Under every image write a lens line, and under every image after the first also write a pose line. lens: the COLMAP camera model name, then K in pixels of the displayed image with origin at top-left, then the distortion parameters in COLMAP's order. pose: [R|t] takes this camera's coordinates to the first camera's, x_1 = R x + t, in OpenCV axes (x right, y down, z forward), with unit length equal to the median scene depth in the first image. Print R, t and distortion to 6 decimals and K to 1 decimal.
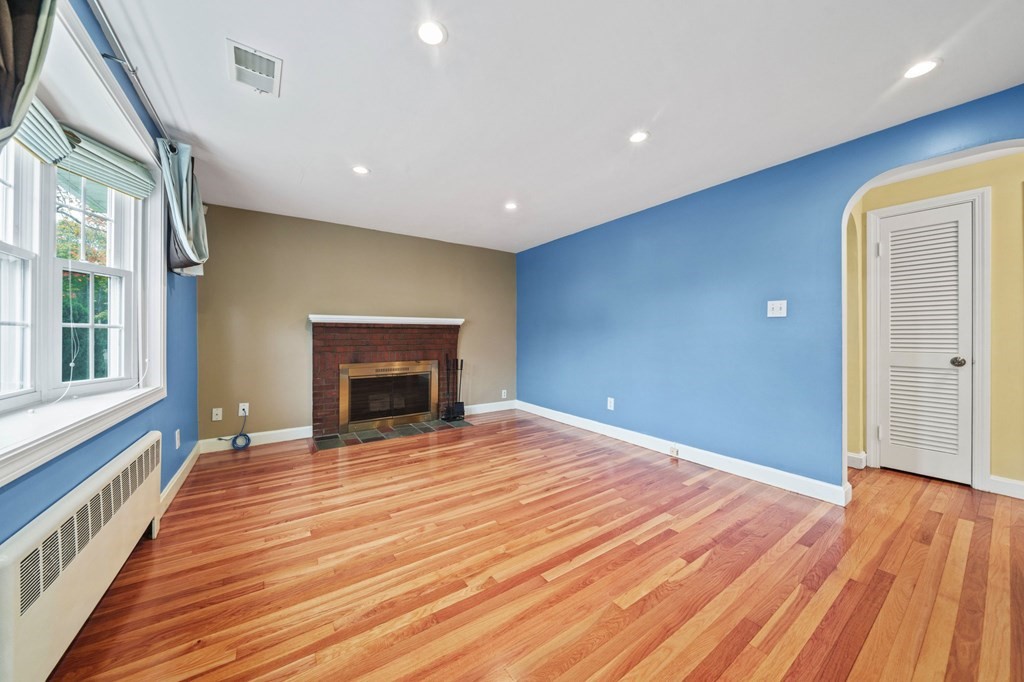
lens RADIAL K [[352.8, 0, 515.1], [0, 352.8, 337.9], [0, 0, 1]] dist [-0.005725, -0.000478]
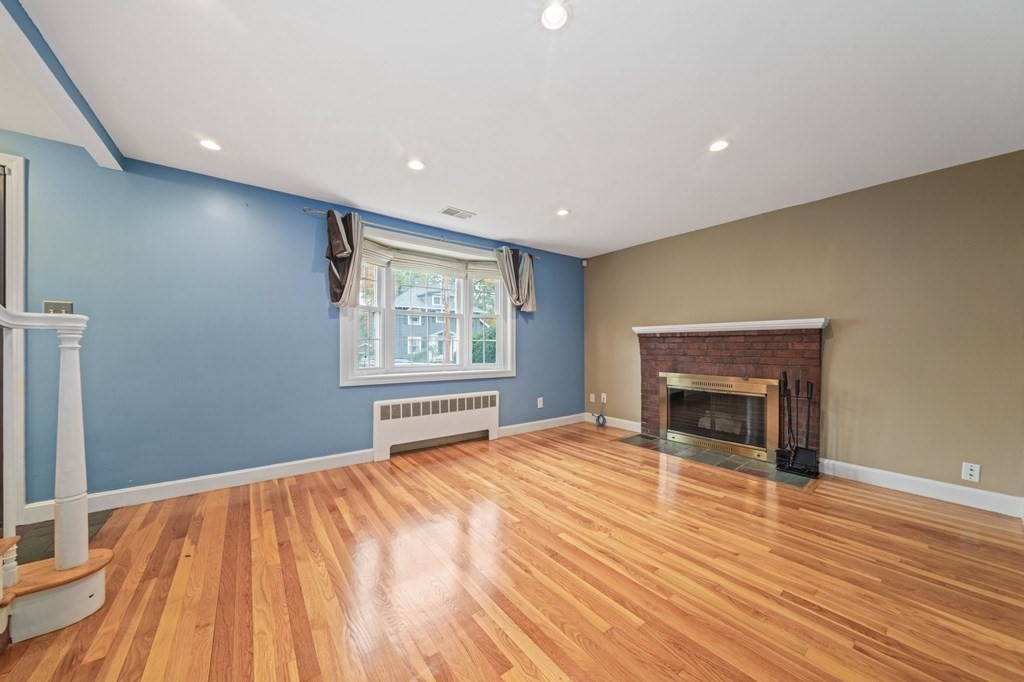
lens RADIAL K [[352.8, 0, 506.8], [0, 352.8, 344.8], [0, 0, 1]] dist [-0.005725, -0.000478]
pose [[0.027952, -0.001270, -0.999608, 0.747690], [-0.007909, 0.999968, -0.001491, -0.002719], [0.999578, 0.007947, 0.027941, 0.699297]]
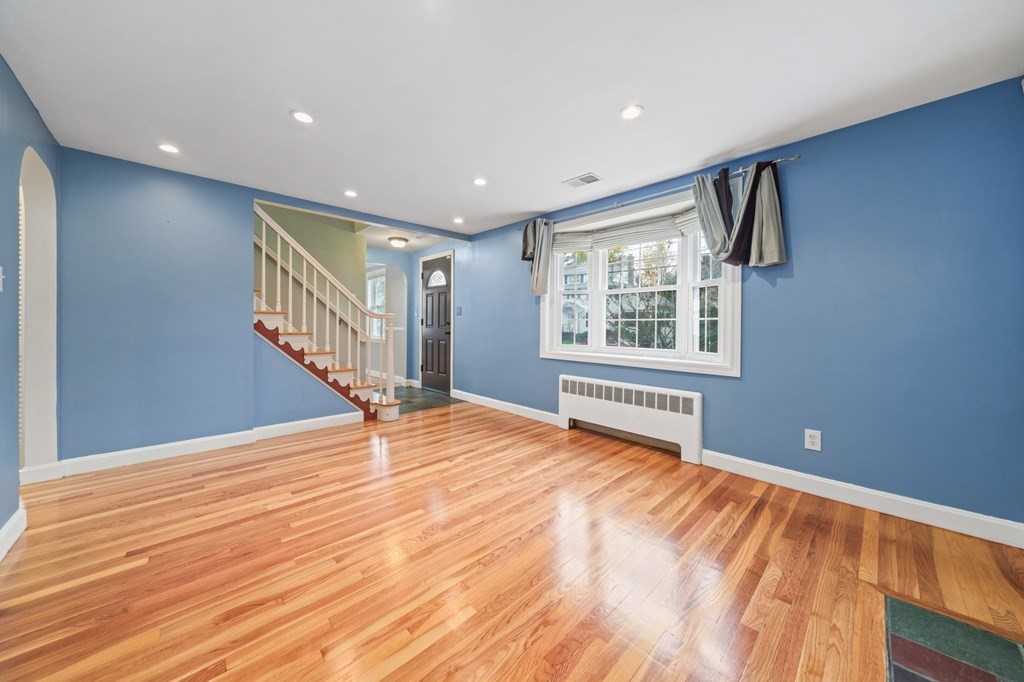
lens RADIAL K [[352.8, 0, 513.1], [0, 352.8, 327.3], [0, 0, 1]] dist [-0.005725, -0.000478]
pose [[-0.987917, -0.004002, -0.154933, -0.057361], [-0.005910, 0.999912, 0.011856, -0.006467], [0.154872, 0.012629, -0.987854, 1.594800]]
